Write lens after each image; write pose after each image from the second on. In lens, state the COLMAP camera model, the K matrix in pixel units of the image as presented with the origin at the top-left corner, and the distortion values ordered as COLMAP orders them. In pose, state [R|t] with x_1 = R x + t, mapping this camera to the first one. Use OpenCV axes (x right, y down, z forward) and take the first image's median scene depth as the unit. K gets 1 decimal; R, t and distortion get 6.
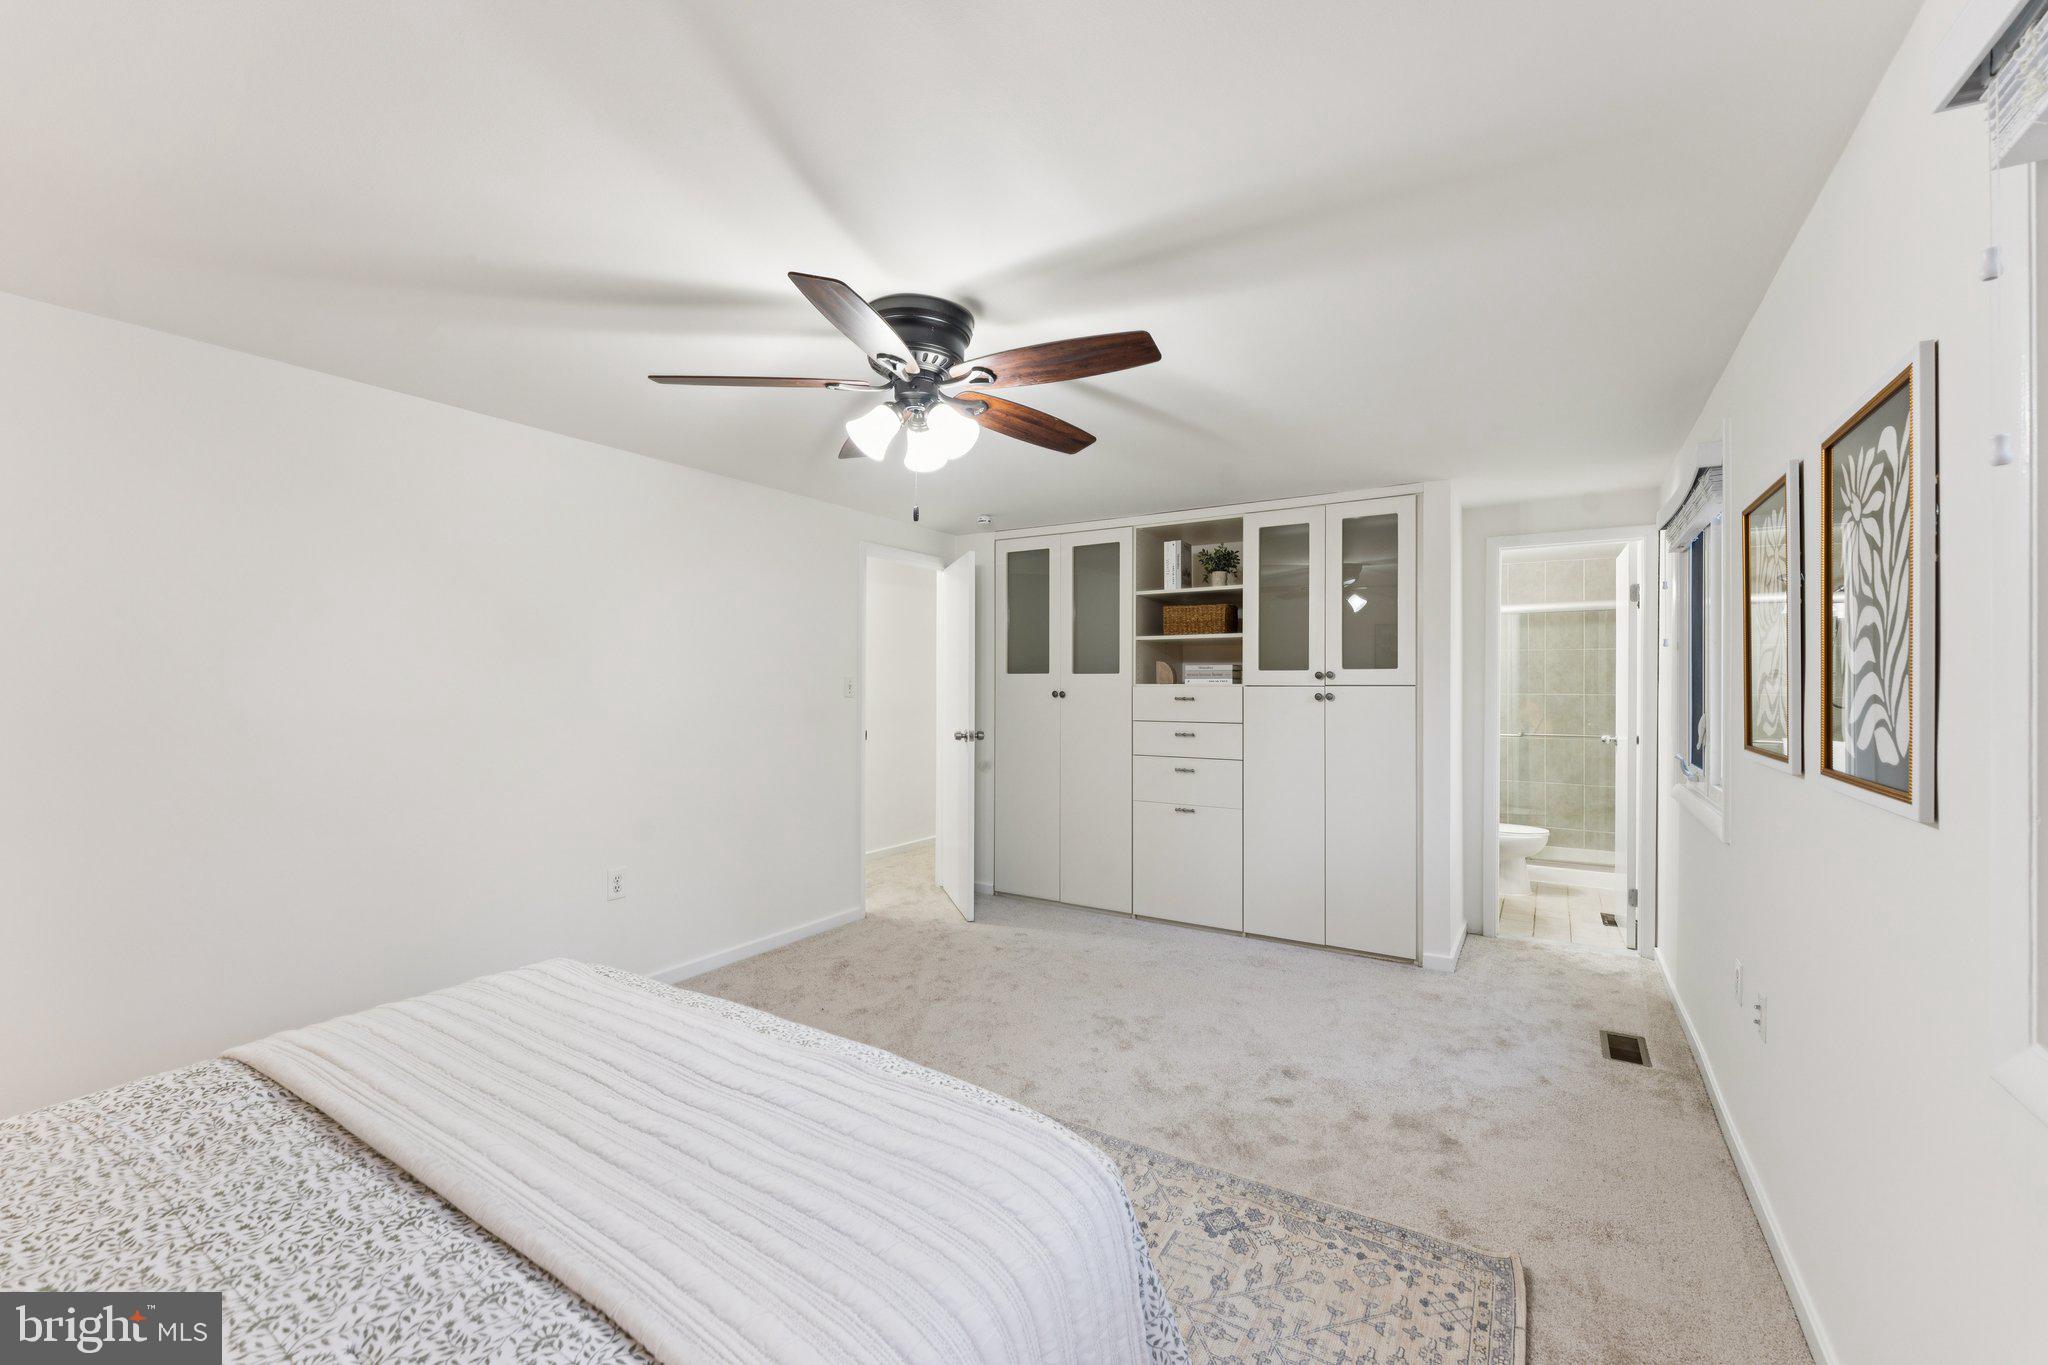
lens RADIAL K [[831.6, 0, 1029.3], [0, 831.6, 676.5], [0, 0, 1]] dist [0.000264, -0.001032]
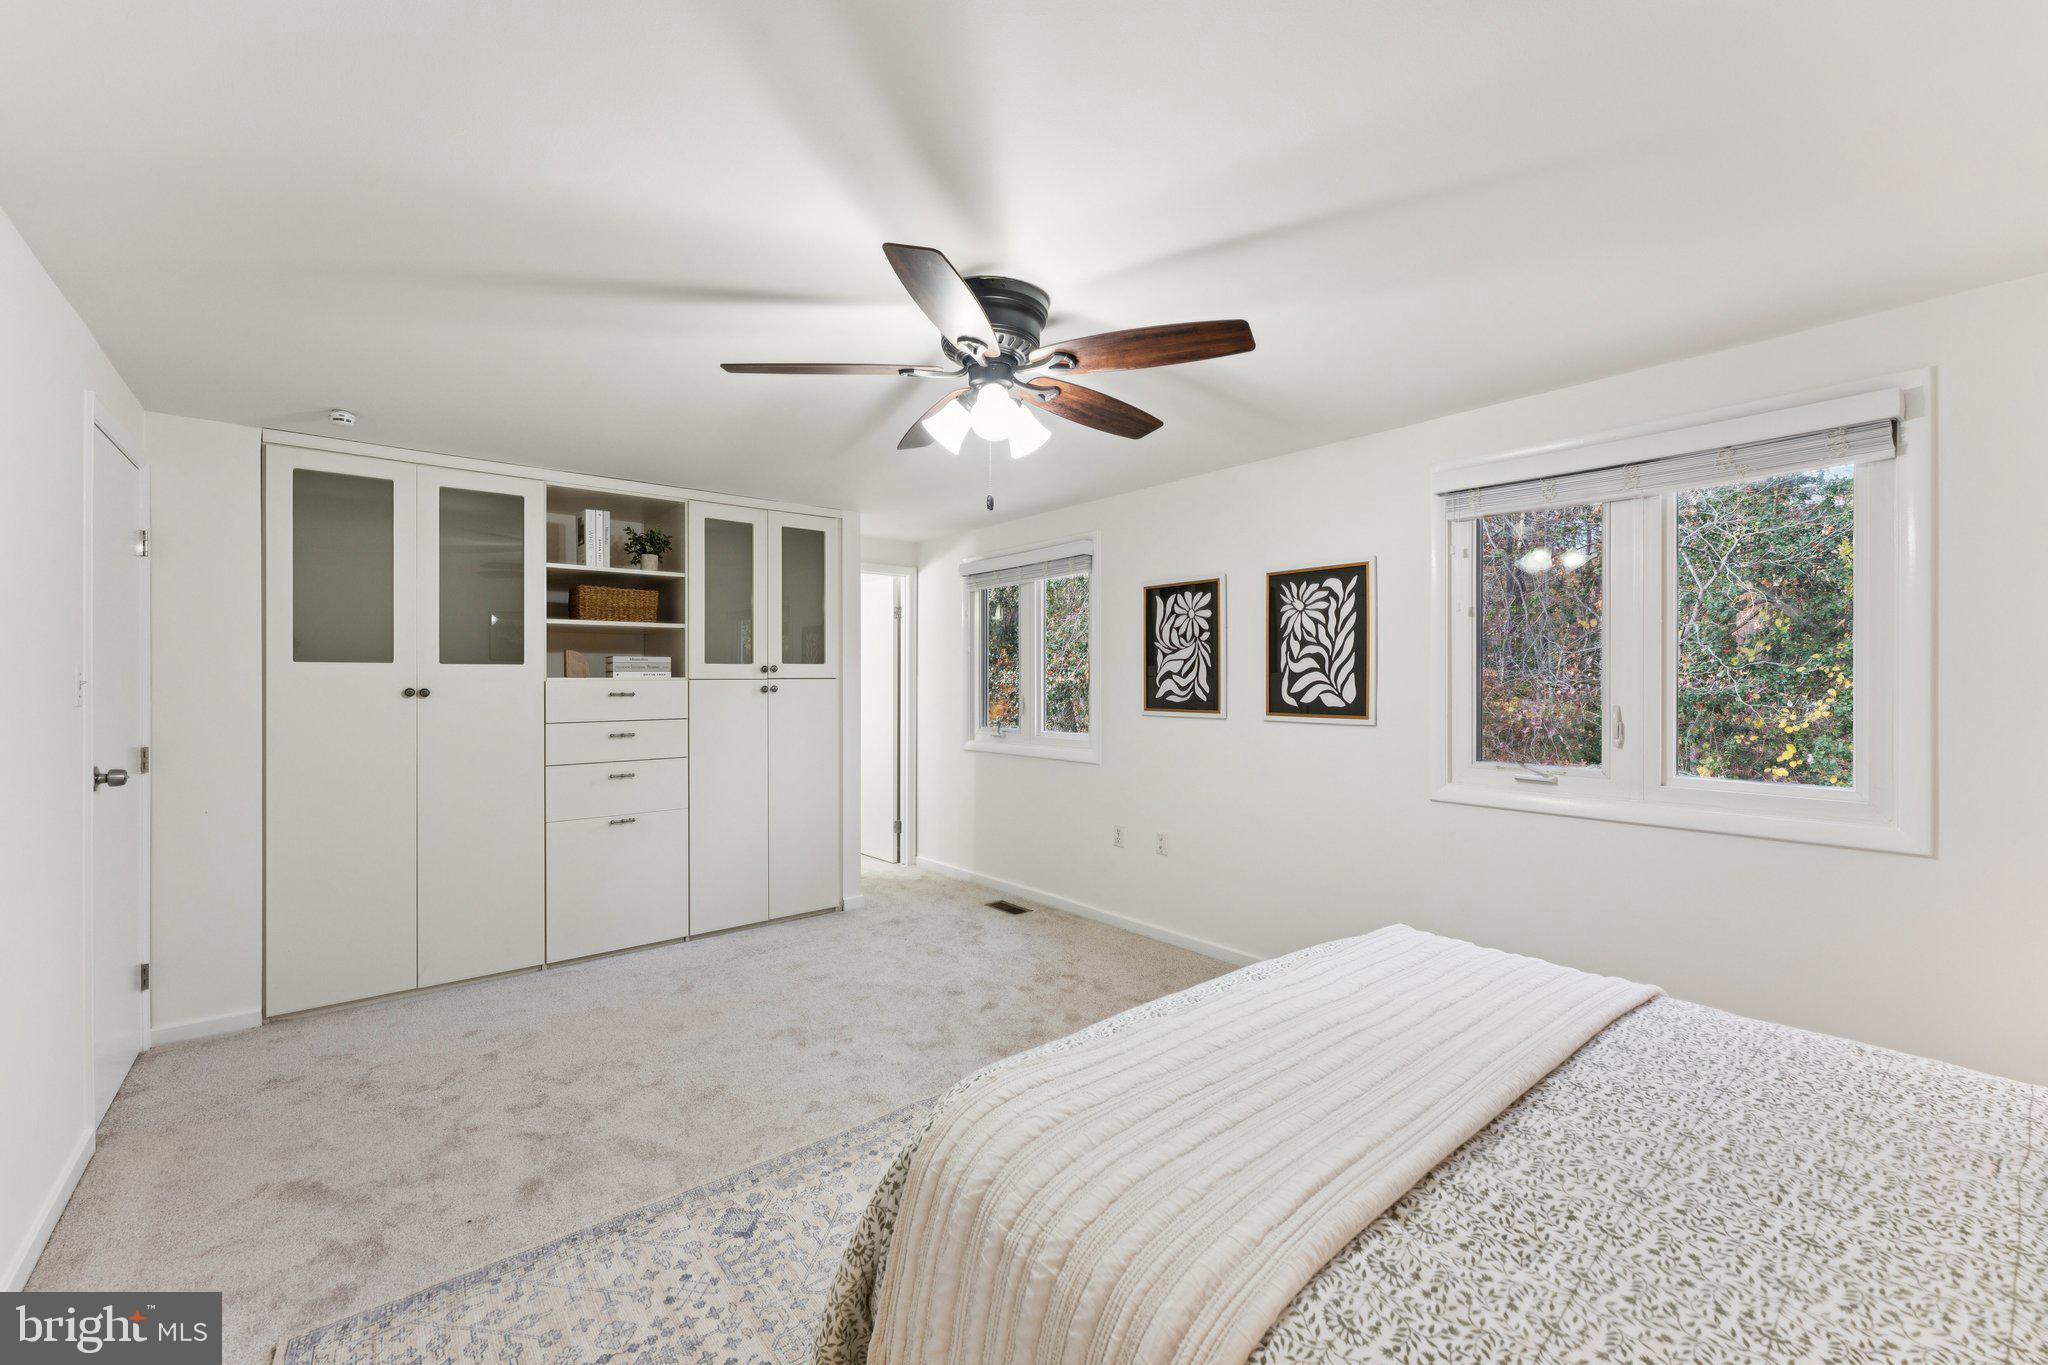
lens RADIAL K [[831.6, 0, 1025.7], [0, 831.6, 682.1], [0, 0, 1]] dist [0.000264, -0.001032]
pose [[0.309439, -0.007208, 0.950892, -0.663797], [-0.006986, 0.999927, 0.009853, 0.002565], [-0.950894, -0.009692, 0.309366, 0.418560]]
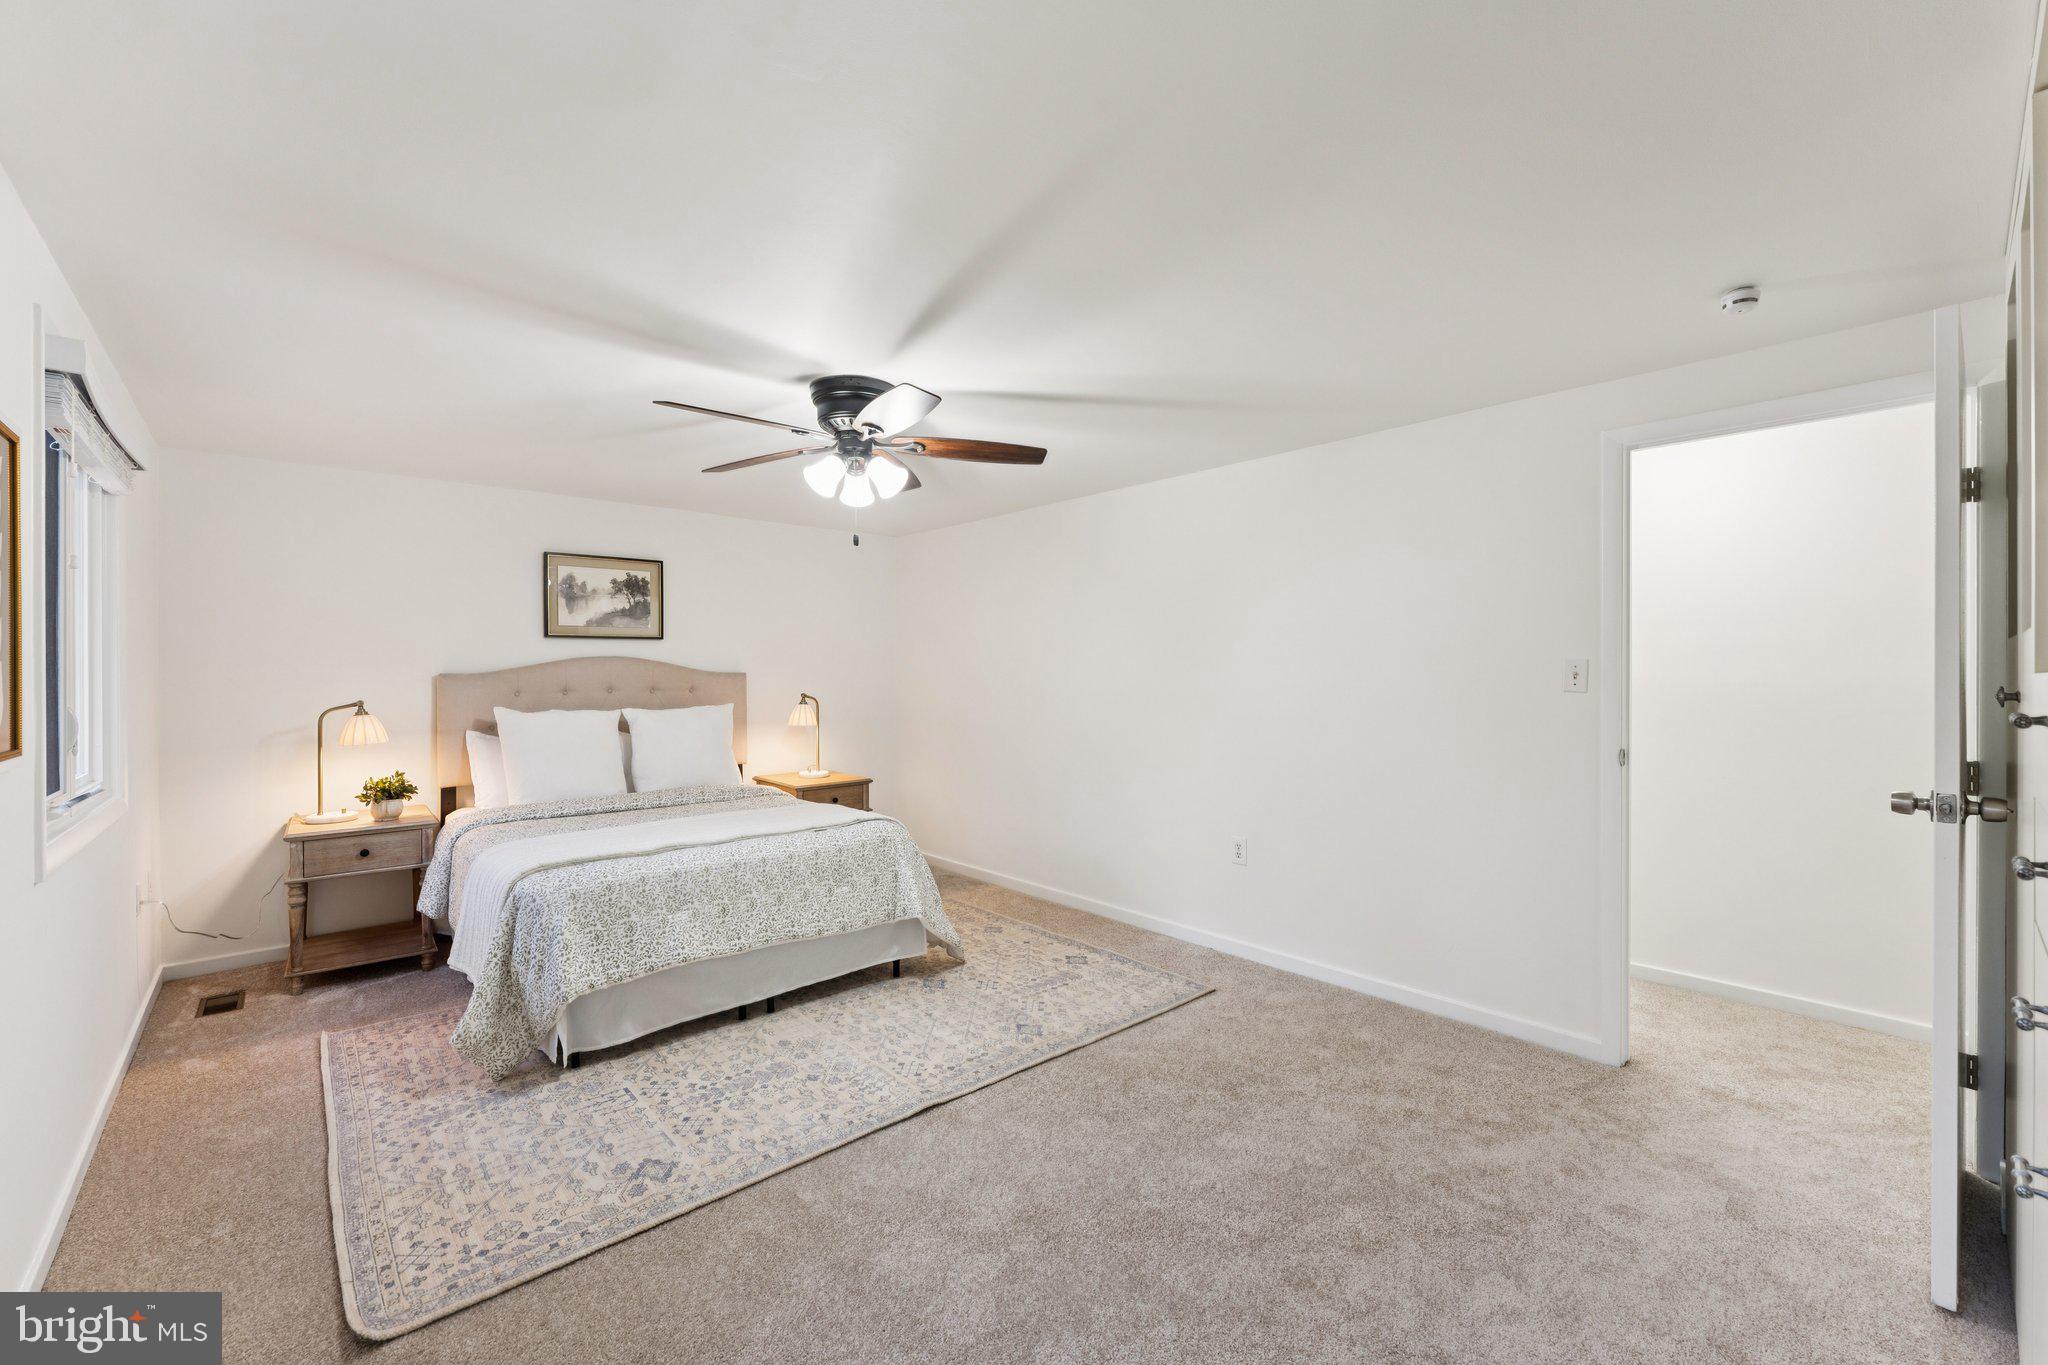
lens RADIAL K [[831.6, 0, 1026.3], [0, 831.6, 675.4], [0, 0, 1]] dist [0.000264, -0.001032]
pose [[-0.274556, 0.004843, -0.961559, 0.653880], [0.002807, 0.999987, 0.004235, 0.005907], [0.961567, -0.001536, -0.274566, 1.016106]]
